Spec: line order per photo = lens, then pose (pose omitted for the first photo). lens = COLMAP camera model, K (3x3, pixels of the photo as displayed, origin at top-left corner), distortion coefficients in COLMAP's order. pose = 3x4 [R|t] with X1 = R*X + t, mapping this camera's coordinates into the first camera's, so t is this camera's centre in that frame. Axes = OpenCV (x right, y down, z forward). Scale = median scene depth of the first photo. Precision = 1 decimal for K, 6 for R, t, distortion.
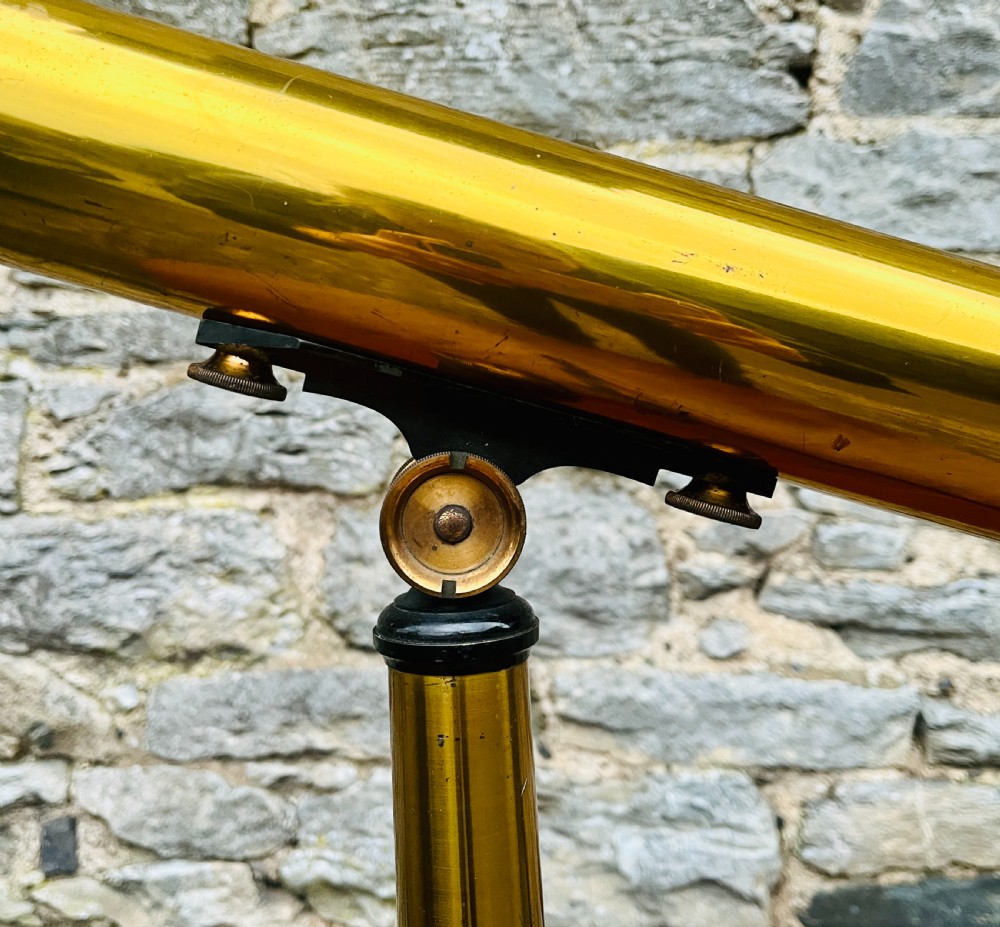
lens RADIAL K [[1100.8, 0, 482.5], [0, 1100.8, 437.3], [0, 0, 1]] dist [0.022075, 0.000000]
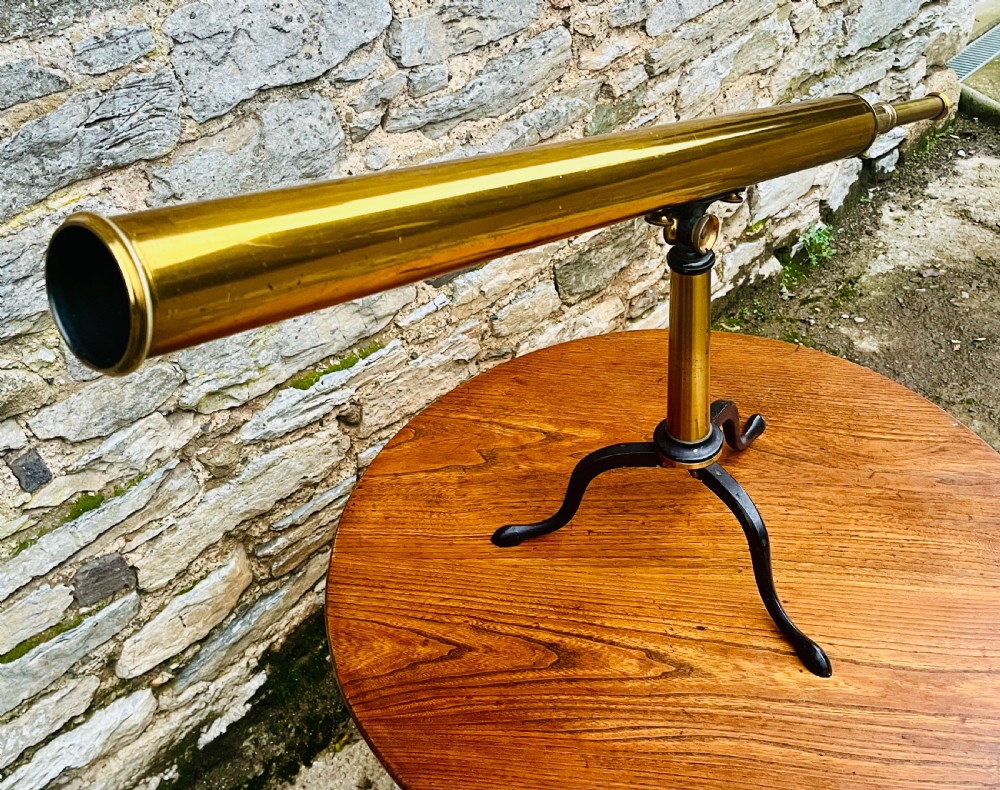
lens RADIAL K [[1059.3, 0, 521.0], [0, 1059.3, 293.6], [0, 0, 1]] dist [0.039275, 0.000000]
pose [[0.643923, -0.438088, 0.627250, -0.737814], [0.091863, 0.858177, 0.505068, -0.430915], [-0.759555, -0.267604, 0.592844, -0.175540]]
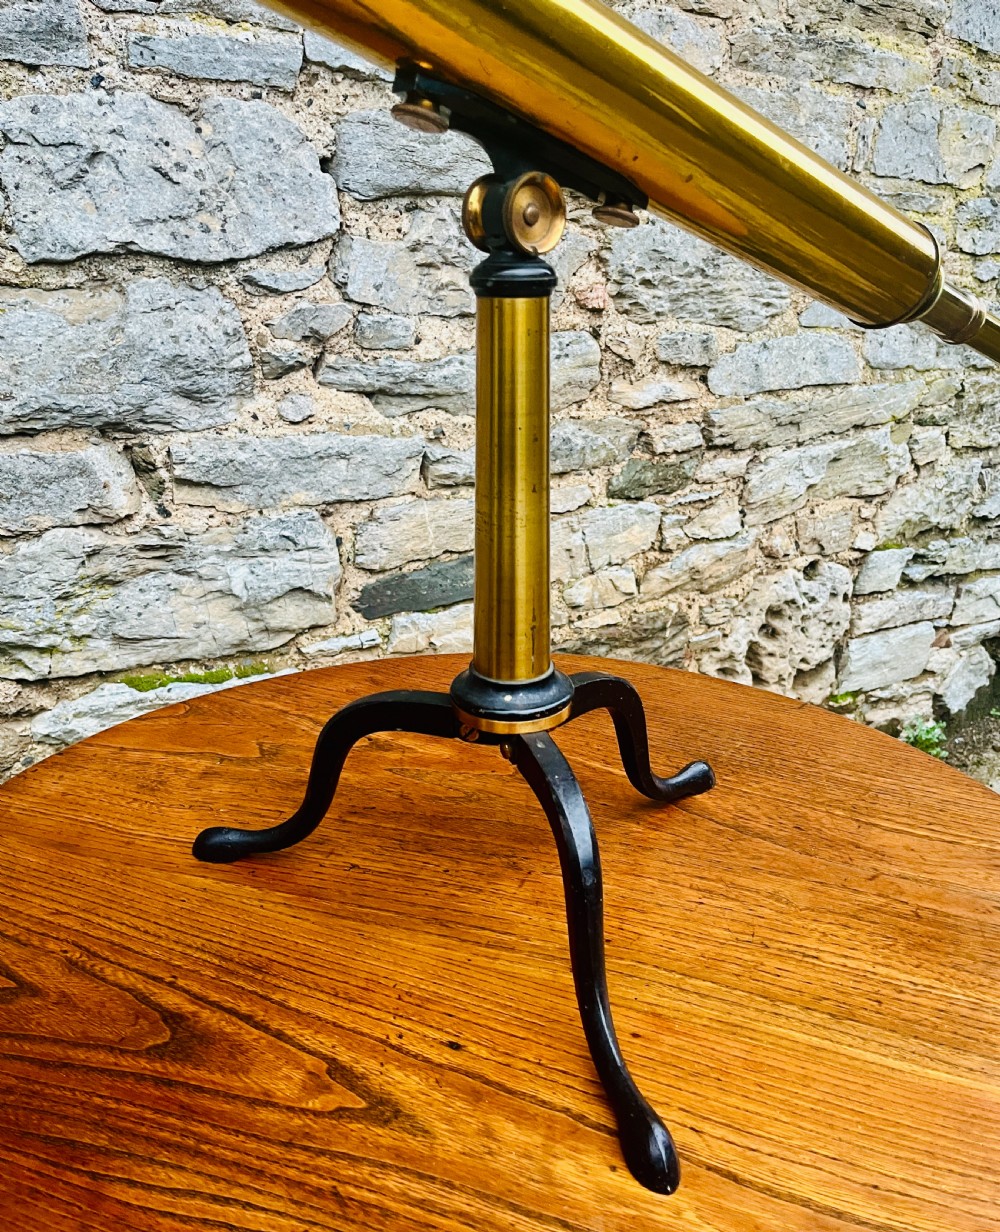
lens RADIAL K [[1032.7, 0, 504.8], [0, 1032.7, 625.6], [0, 0, 1]] dist [0.053752, -0.060309]
pose [[0.794143, -0.179658, 0.580569, -0.339333], [-0.003352, 0.953996, 0.299800, 0.060370], [-0.607722, -0.240030, 0.757007, -0.132299]]
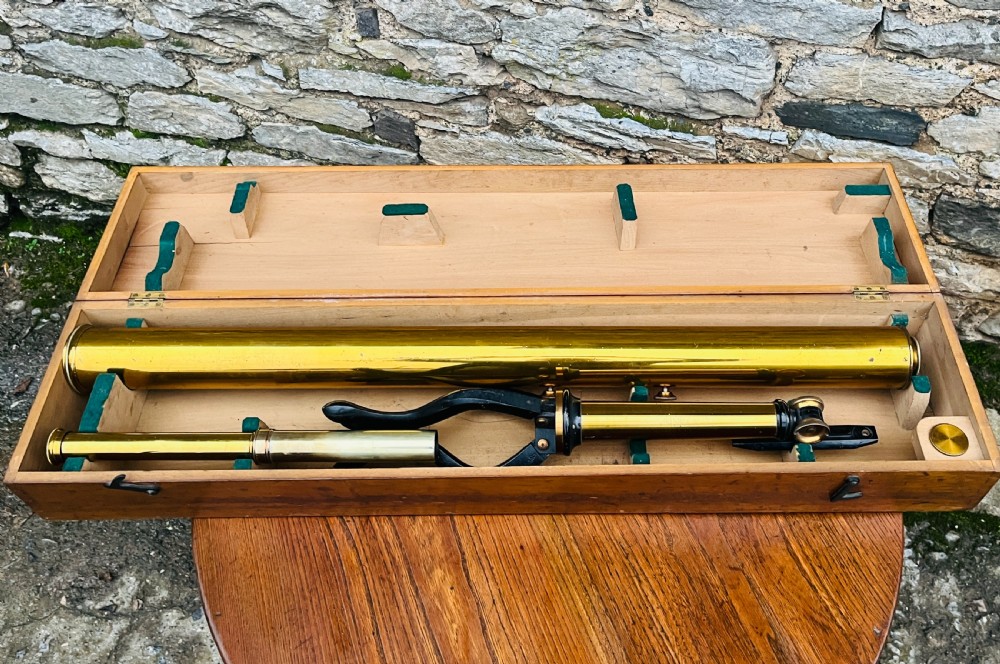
lens RADIAL K [[891.7, 0, 547.8], [0, 891.7, 296.2], [0, 0, 1]] dist [0.034661, -0.012403]
pose [[0.989563, 0.138096, -0.041161, 0.021125], [-0.058974, 0.648738, 0.758724, -0.459208], [0.131480, -0.748377, 0.650111, -0.223779]]
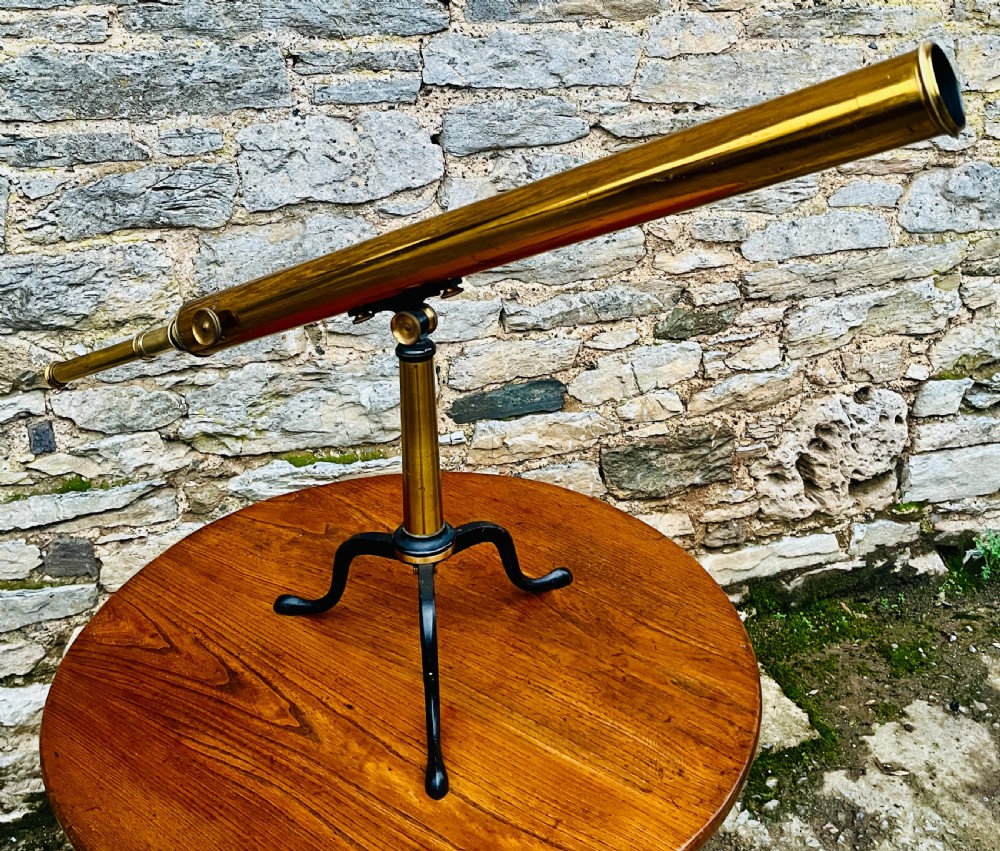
lens RADIAL K [[1098.1, 0, 520.6], [0, 1098.1, 183.4], [0, 0, 1]] dist [0.039994, 0.000000]
pose [[0.921954, -0.065683, 0.381689, -0.335304], [-0.000084, 0.985480, 0.169792, -0.326902], [-0.387299, -0.156572, 0.908562, -0.826305]]
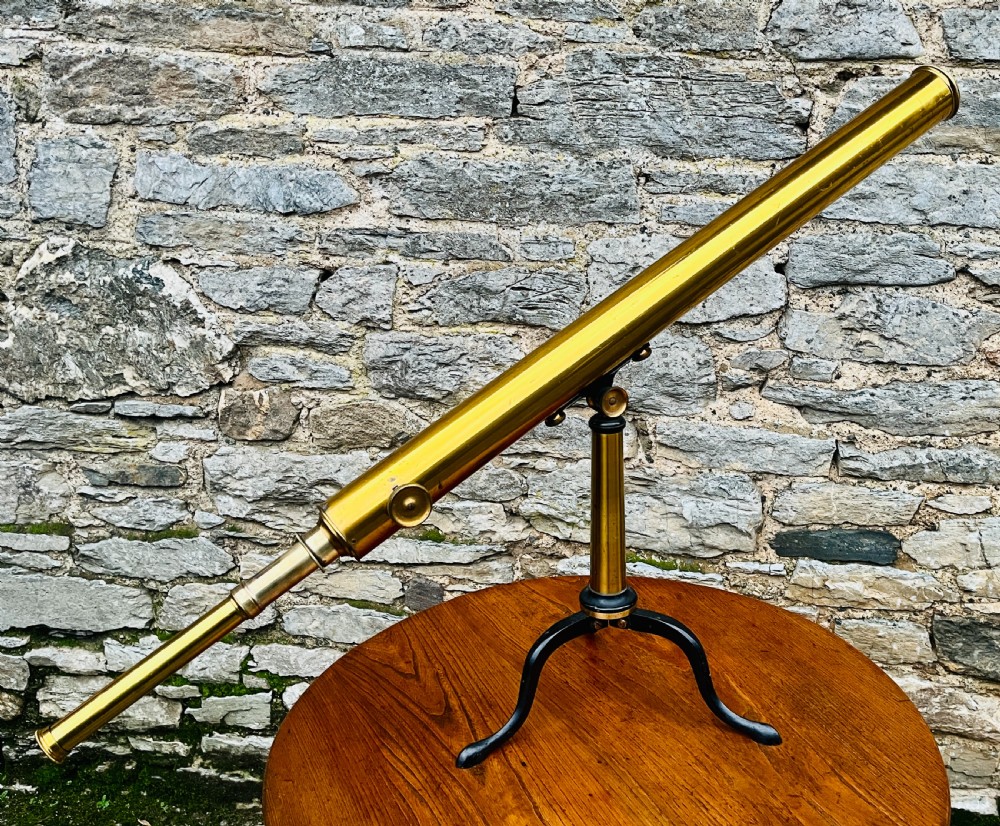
lens RADIAL K [[1022.2, 0, 596.4], [0, 1022.2, 391.0], [0, 0, 1]] dist [0.050151, 0.000000]
pose [[0.998197, 0.051126, -0.031459, 0.011390], [-0.042903, 0.974143, 0.221822, -0.251690], [0.041987, -0.220072, 0.974580, -0.811896]]
